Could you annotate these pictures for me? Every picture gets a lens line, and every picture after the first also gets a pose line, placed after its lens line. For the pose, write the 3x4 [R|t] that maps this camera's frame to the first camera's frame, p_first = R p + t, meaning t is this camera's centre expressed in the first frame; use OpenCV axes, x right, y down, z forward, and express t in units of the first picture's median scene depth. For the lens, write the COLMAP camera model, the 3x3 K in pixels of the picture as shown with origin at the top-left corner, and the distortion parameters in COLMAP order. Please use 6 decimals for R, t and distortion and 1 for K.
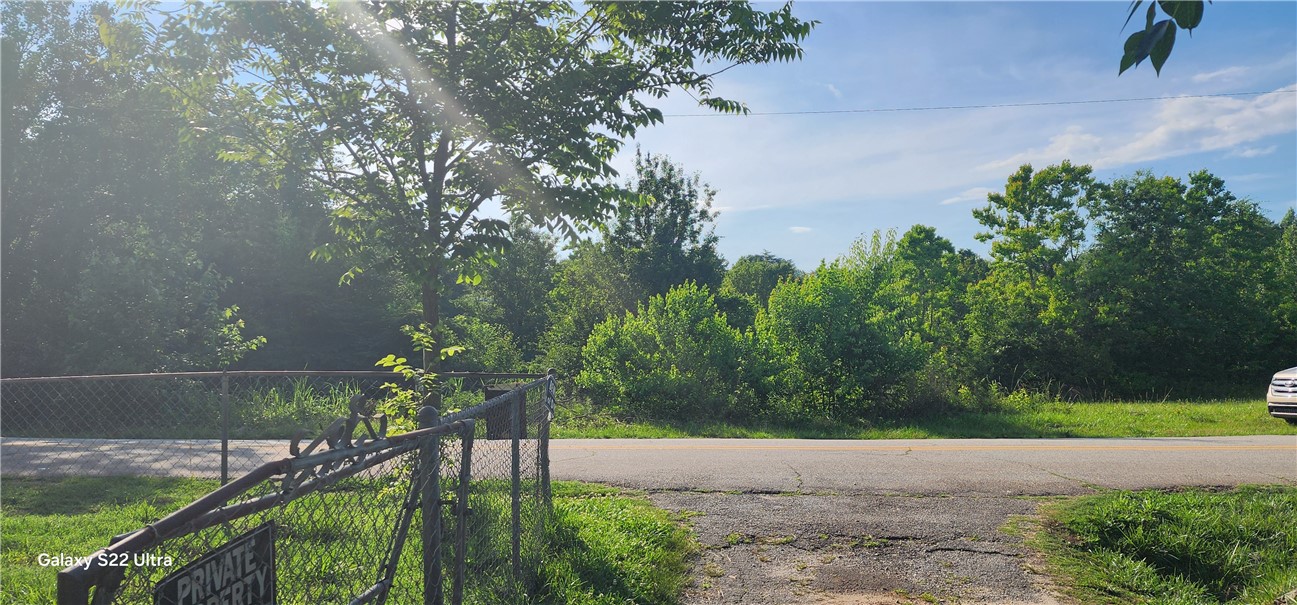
lens RADIAL K [[918.3, 0, 648.5], [0, 918.3, 302.5], [0, 0, 1]] dist [0.051217, -0.000186]
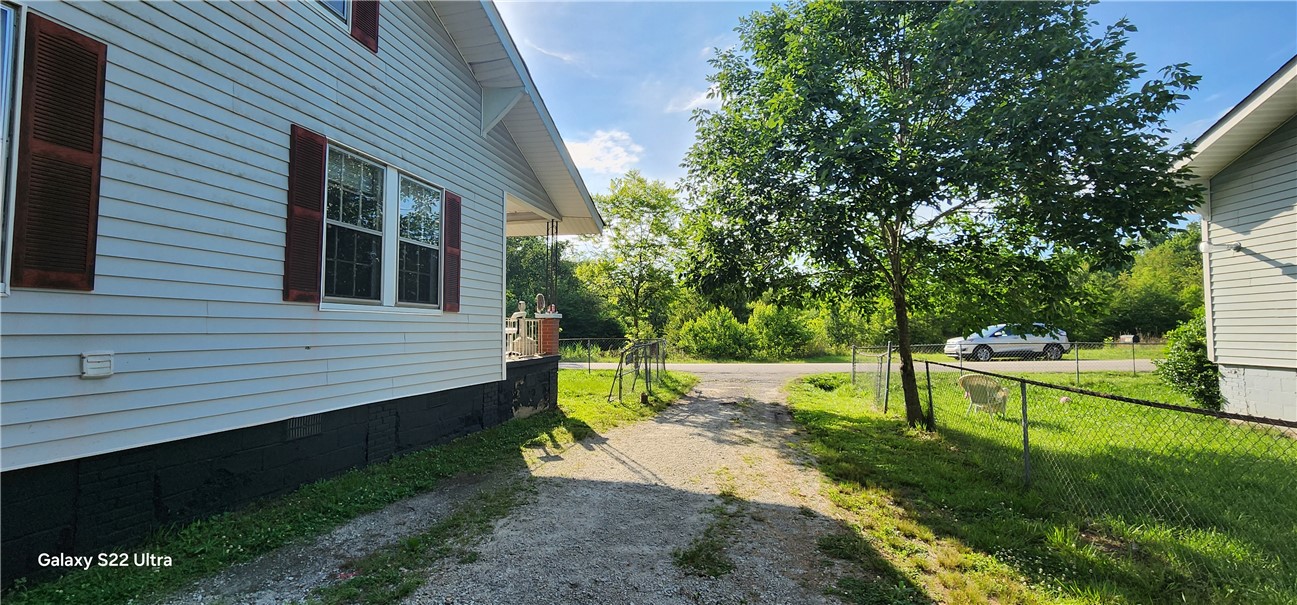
lens RADIAL K [[535.3, 0, 647.3], [0, 535.3, 296.6], [0, 0, 1]] dist [0.000747, 0.000331]
pose [[0.988321, -0.016869, -0.151448, 0.068868], [0.014635, 0.999767, -0.015850, -0.028499], [0.151680, 0.013449, 0.988338, -0.526708]]
